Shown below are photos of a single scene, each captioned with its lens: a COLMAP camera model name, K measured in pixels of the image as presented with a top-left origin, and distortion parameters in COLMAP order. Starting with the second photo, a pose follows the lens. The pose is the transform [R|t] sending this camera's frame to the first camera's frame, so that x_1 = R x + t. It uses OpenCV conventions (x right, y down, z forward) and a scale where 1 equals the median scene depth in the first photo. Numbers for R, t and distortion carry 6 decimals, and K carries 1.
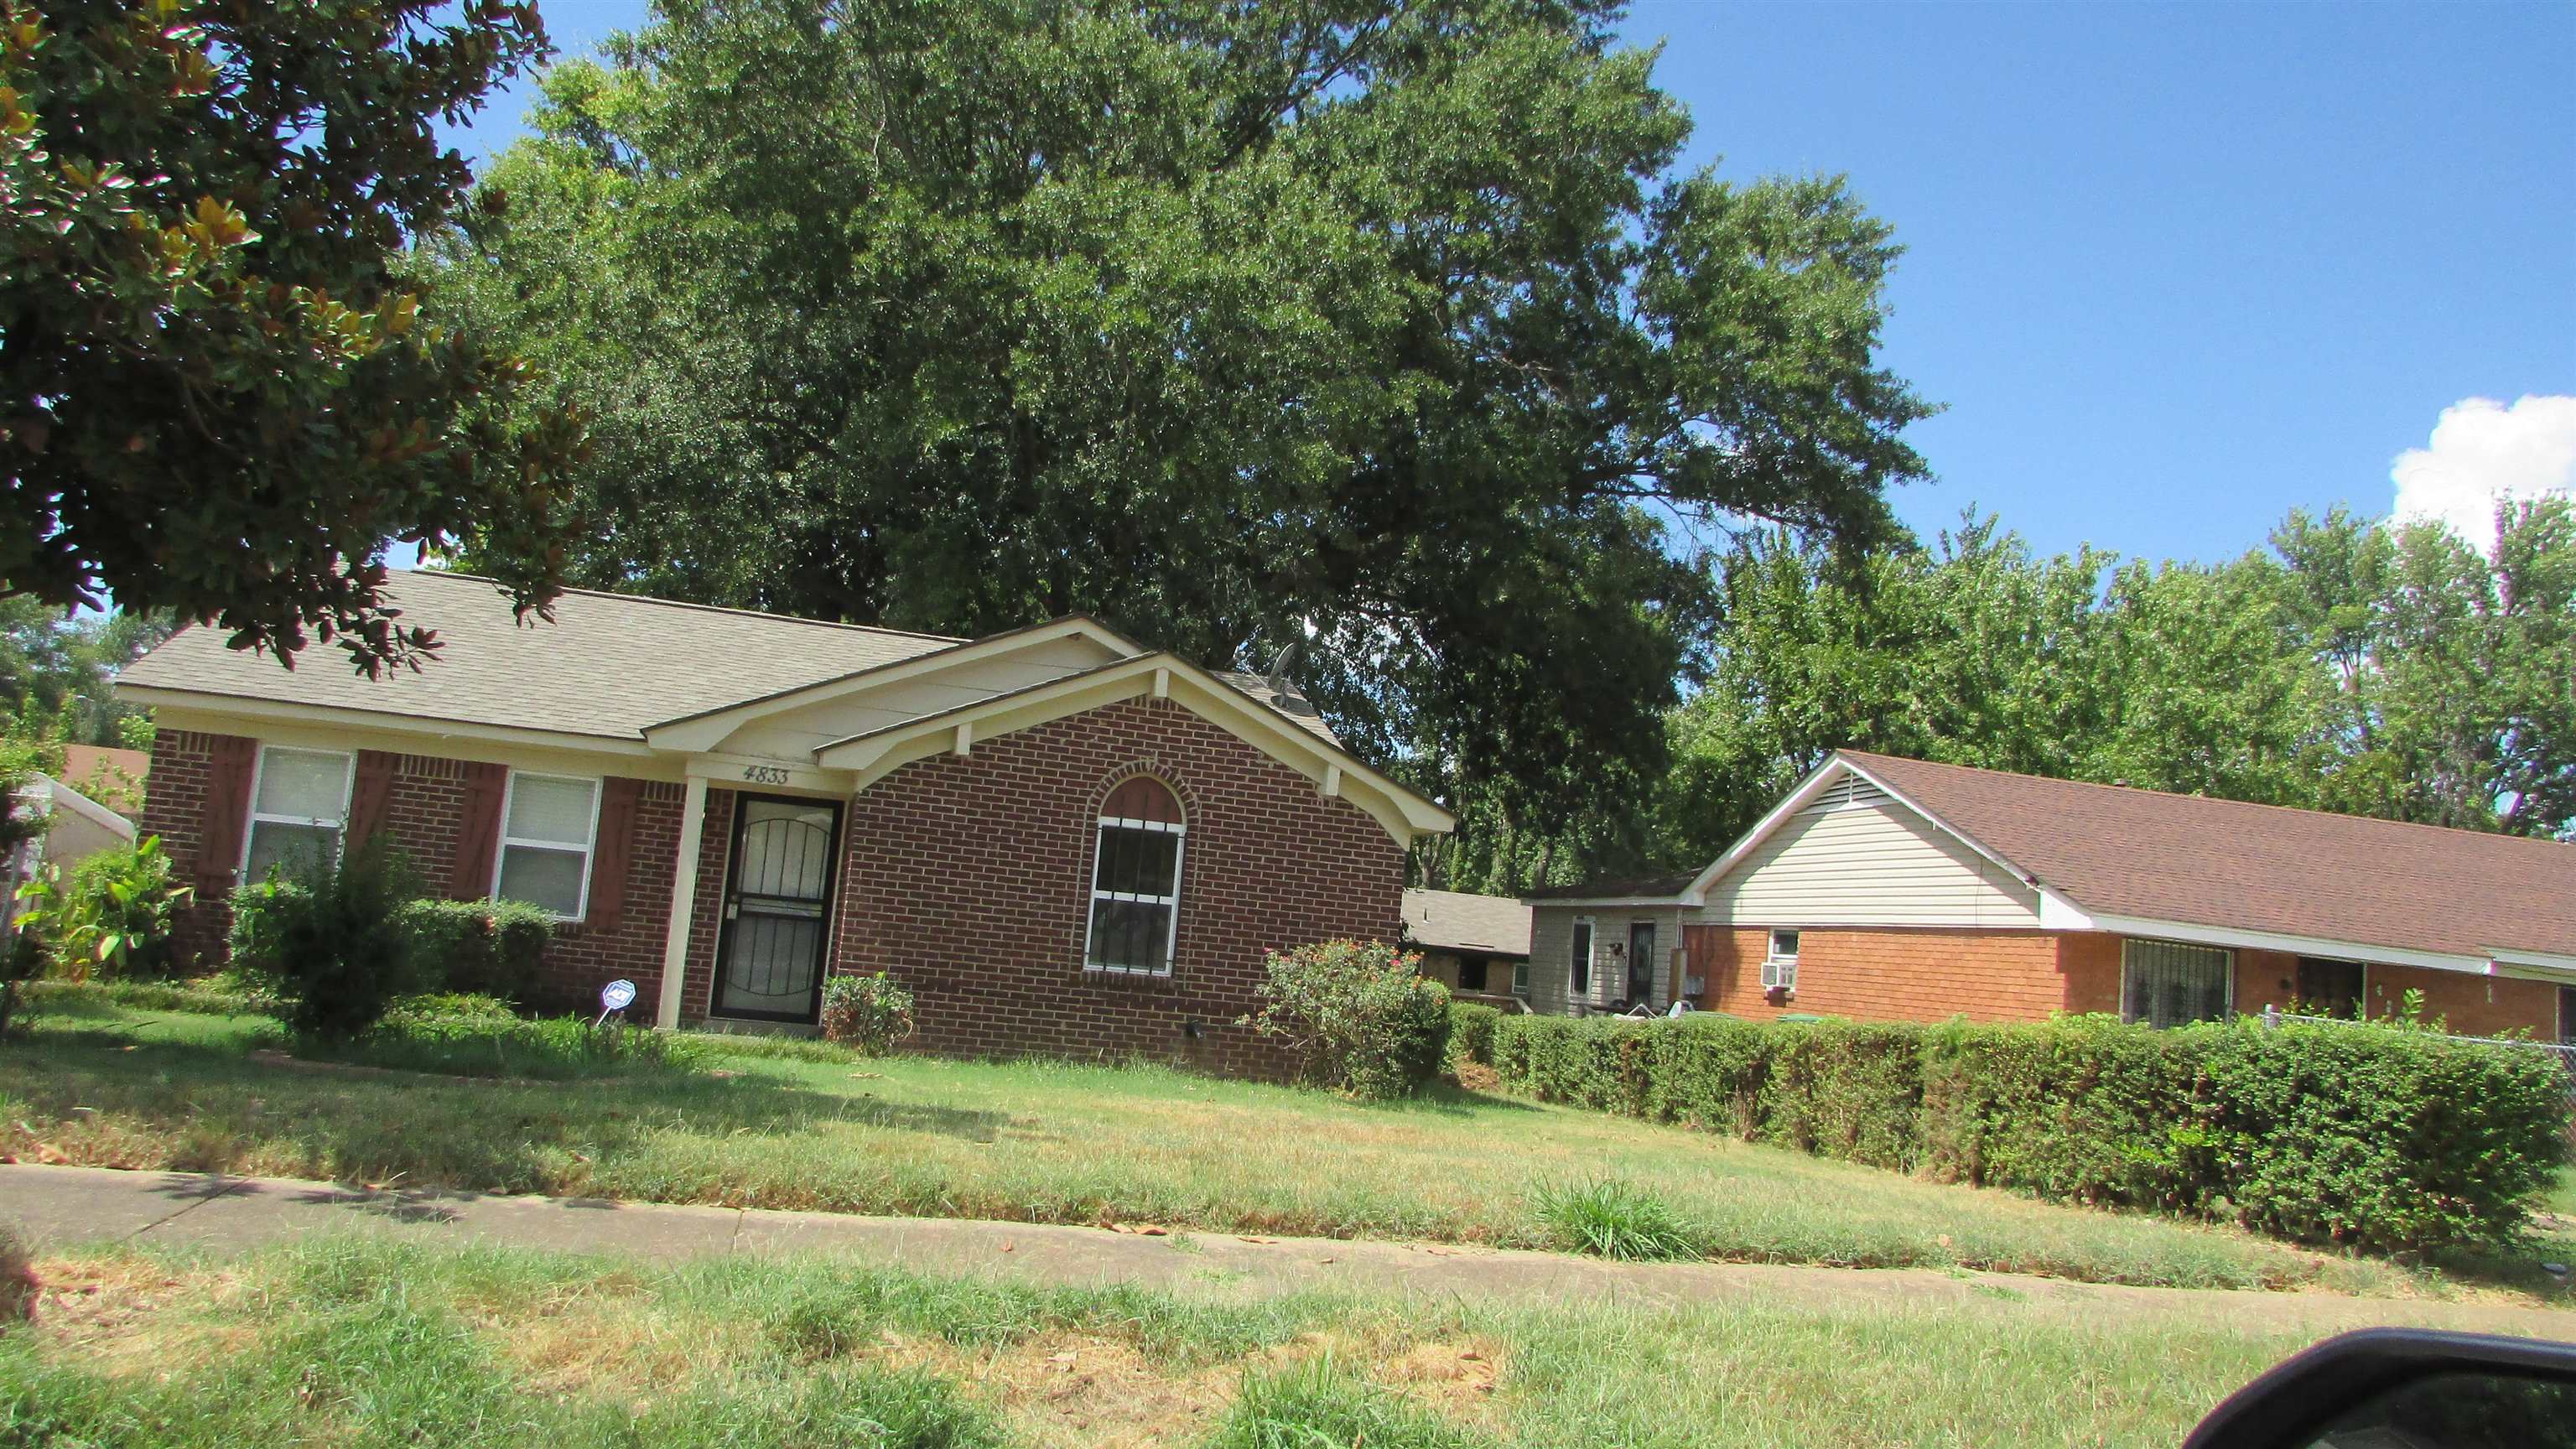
lens RADIAL K [[1829.9, 0, 1293.3], [0, 1829.9, 702.0], [0, 0, 1]] dist [-0.011767, -0.003593]
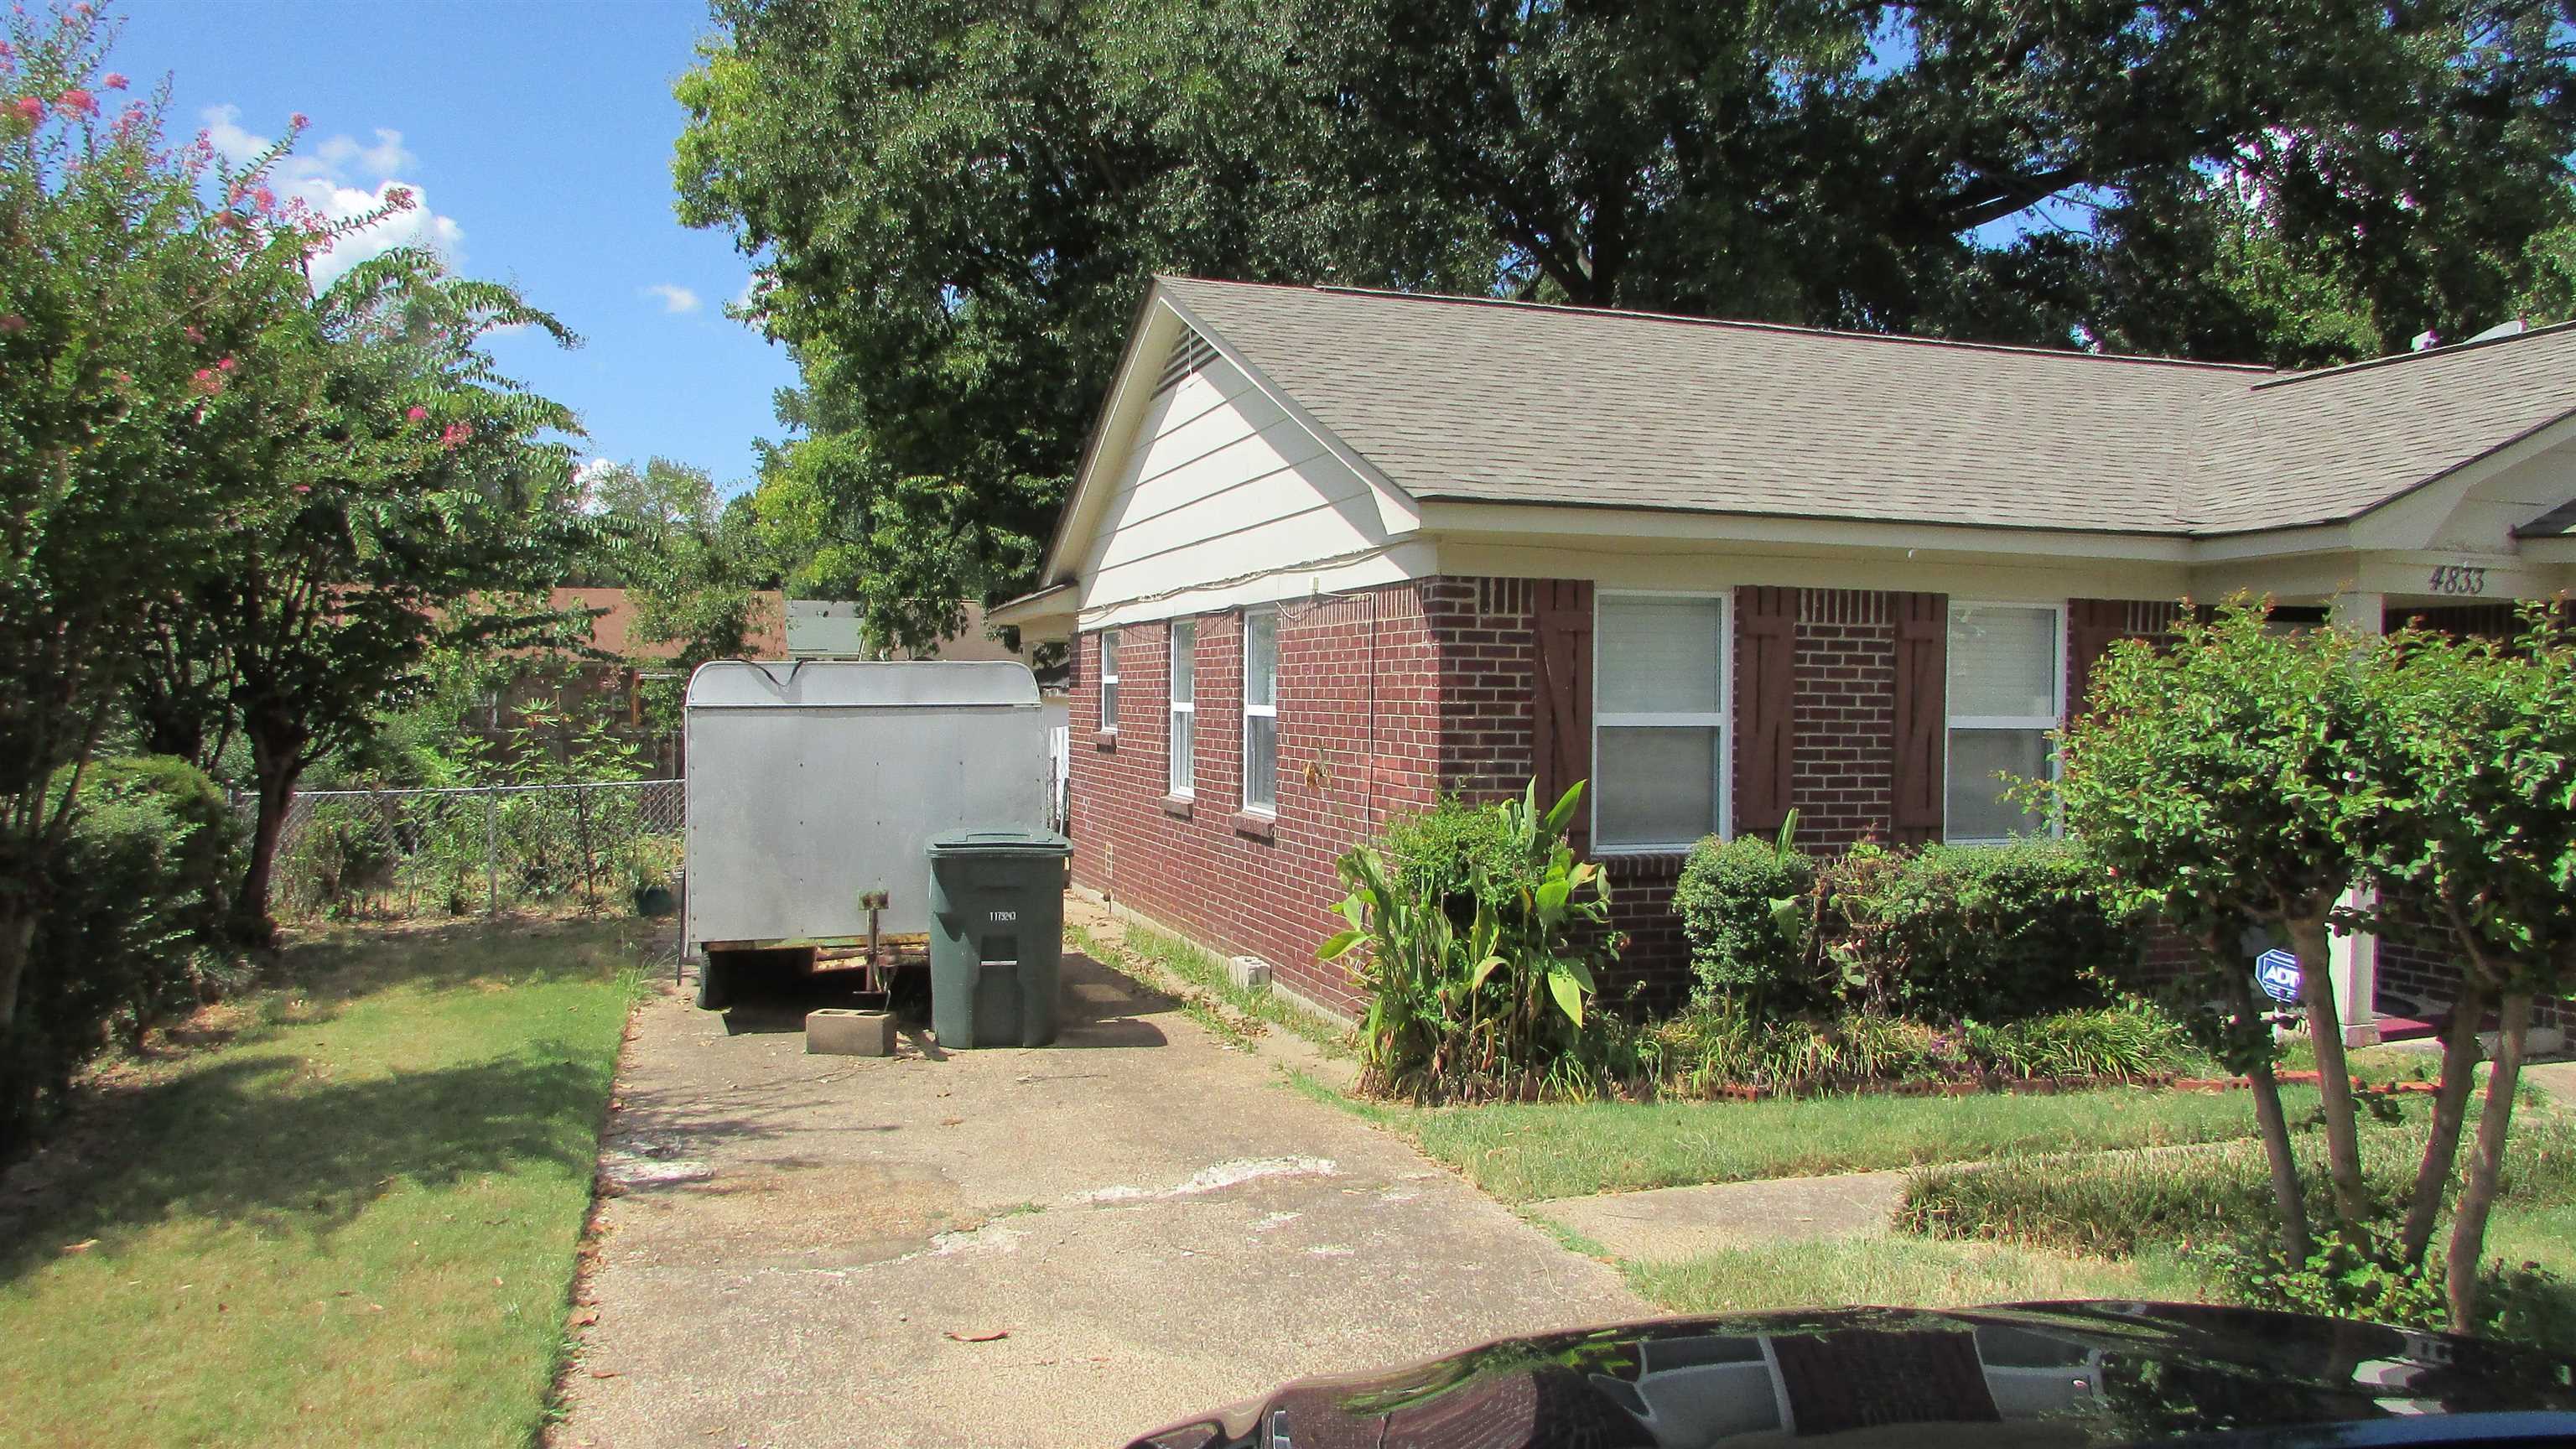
lens RADIAL K [[1832.2, 0, 1316.0], [0, 1832.2, 724.6], [0, 0, 1]] dist [-0.038486, 0.036641]
pose [[0.996238, -0.079285, 0.034988, -0.529427], [0.072677, 0.984272, 0.161019, -0.026797], [-0.047204, -0.157870, 0.986331, 0.345675]]
